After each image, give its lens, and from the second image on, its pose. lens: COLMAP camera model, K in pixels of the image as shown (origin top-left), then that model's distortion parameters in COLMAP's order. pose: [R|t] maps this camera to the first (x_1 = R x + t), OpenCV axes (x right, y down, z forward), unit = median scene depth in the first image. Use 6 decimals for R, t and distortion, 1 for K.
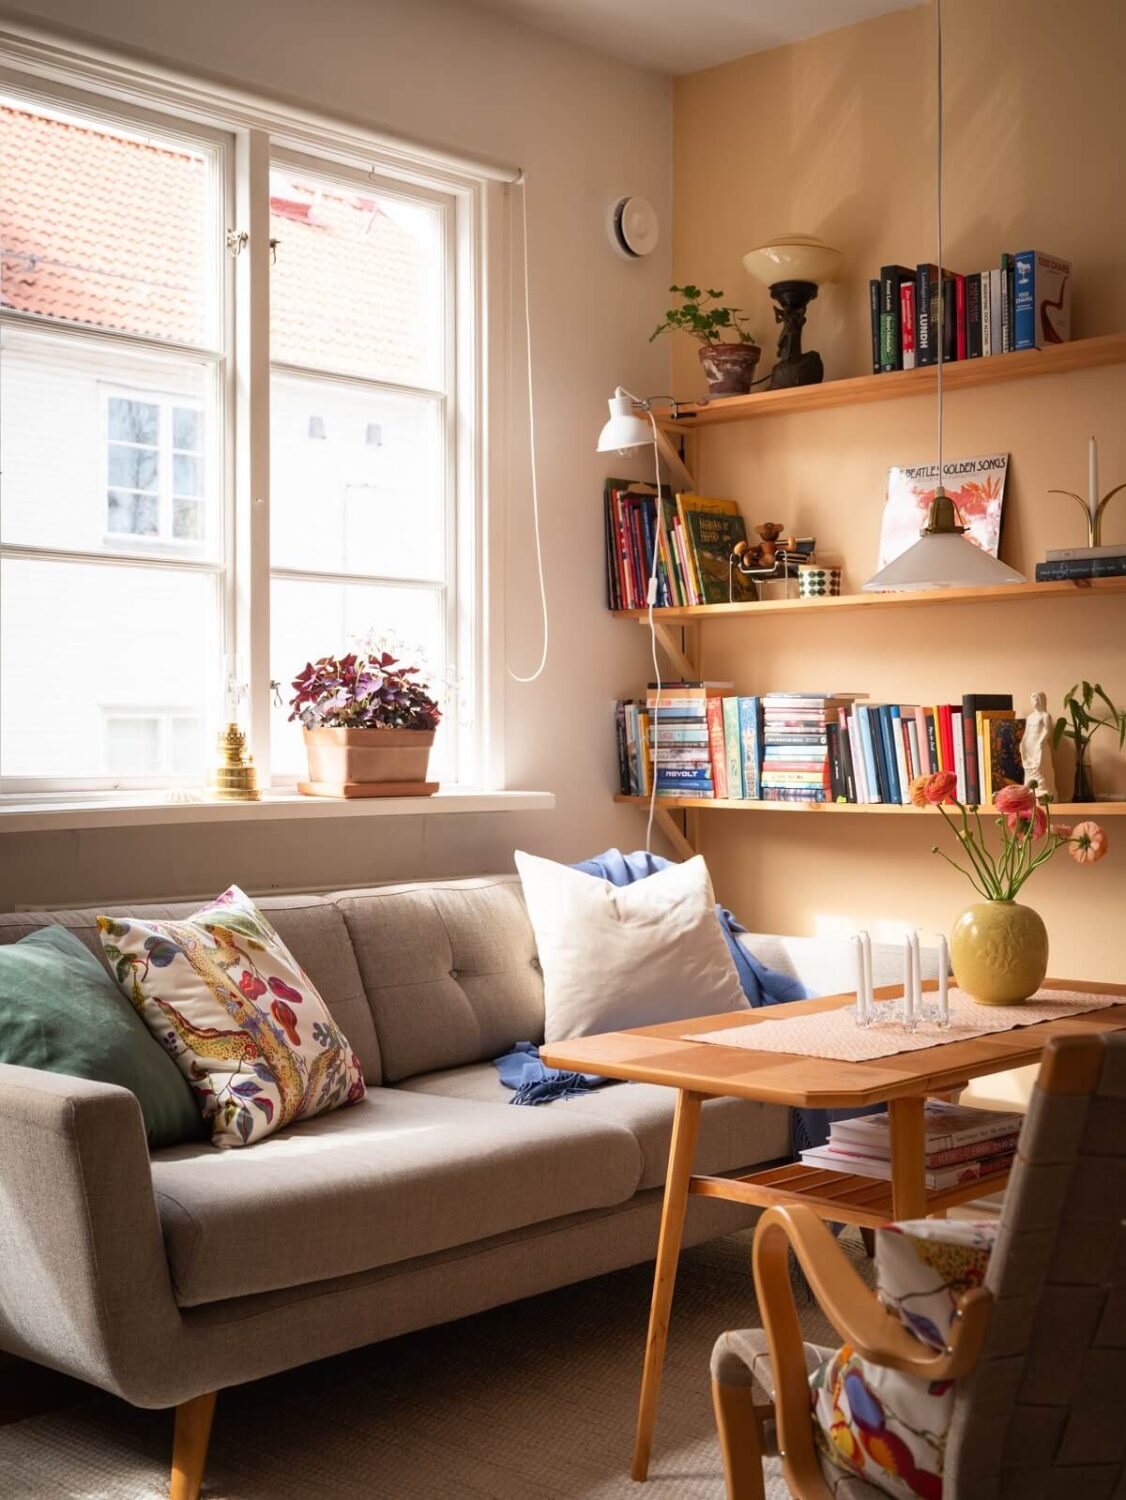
lens RADIAL K [[1898.0, 0, 535.1], [0, 1898.0, 756.0], [0, 0, 1]] dist [-0.012037, 0.000000]
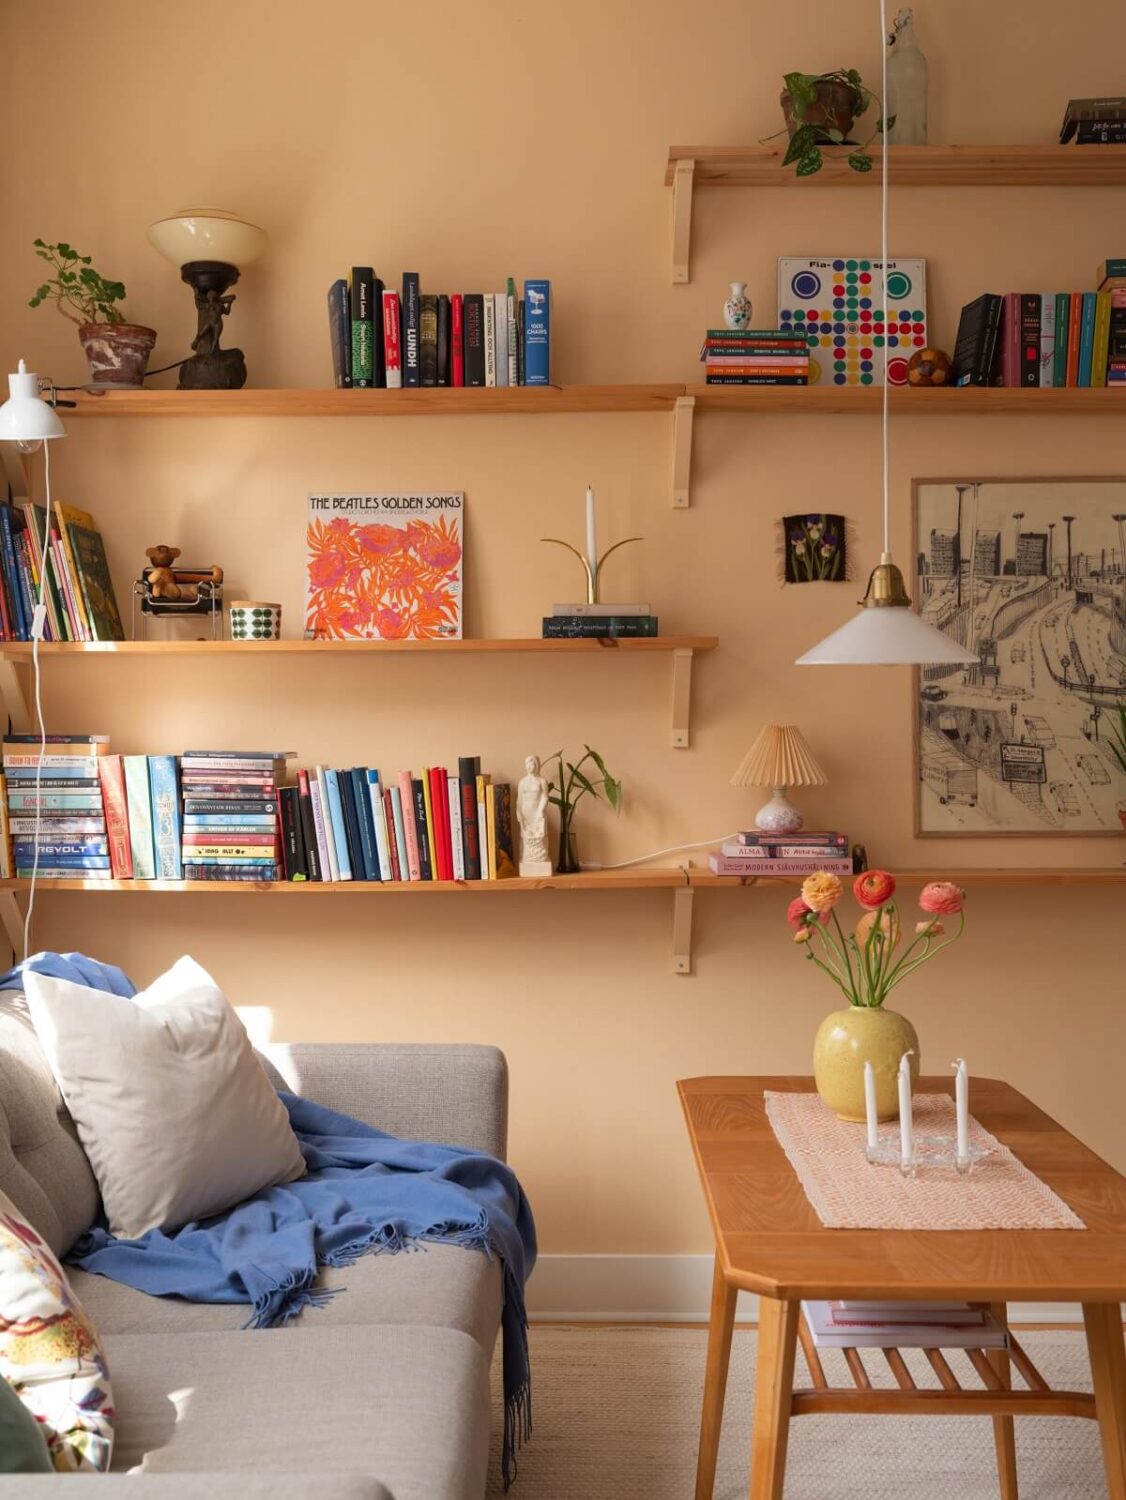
lens RADIAL K [[1898.0, 0, 524.4], [0, 1898.0, 747.2], [0, 0, 1]] dist [-0.012037, 0.000000]
pose [[0.748126, 0.000444, 0.663557, -0.353102], [0.004310, 0.999975, -0.005529, -0.032623], [-0.663543, 0.006997, 0.748105, 0.308018]]
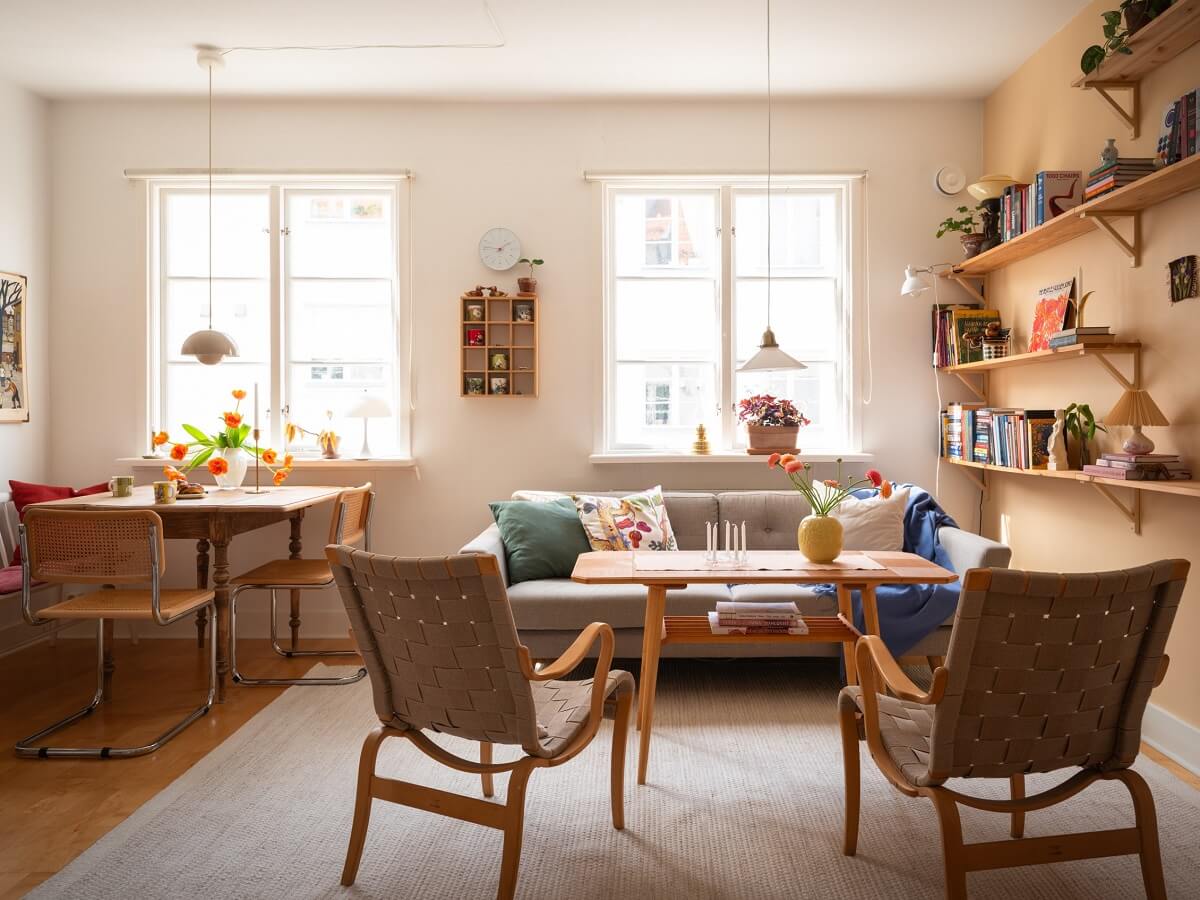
lens RADIAL K [[863.5, 0, 657.1], [0, 863.5, 419.3], [0, 0, 1]] dist [0.011833, -0.033940]
pose [[0.704089, 0.003412, -0.710103, 0.585690], [-0.005739, 0.999983, -0.000886, -0.020647], [0.710088, 0.004699, 0.704097, 0.134137]]
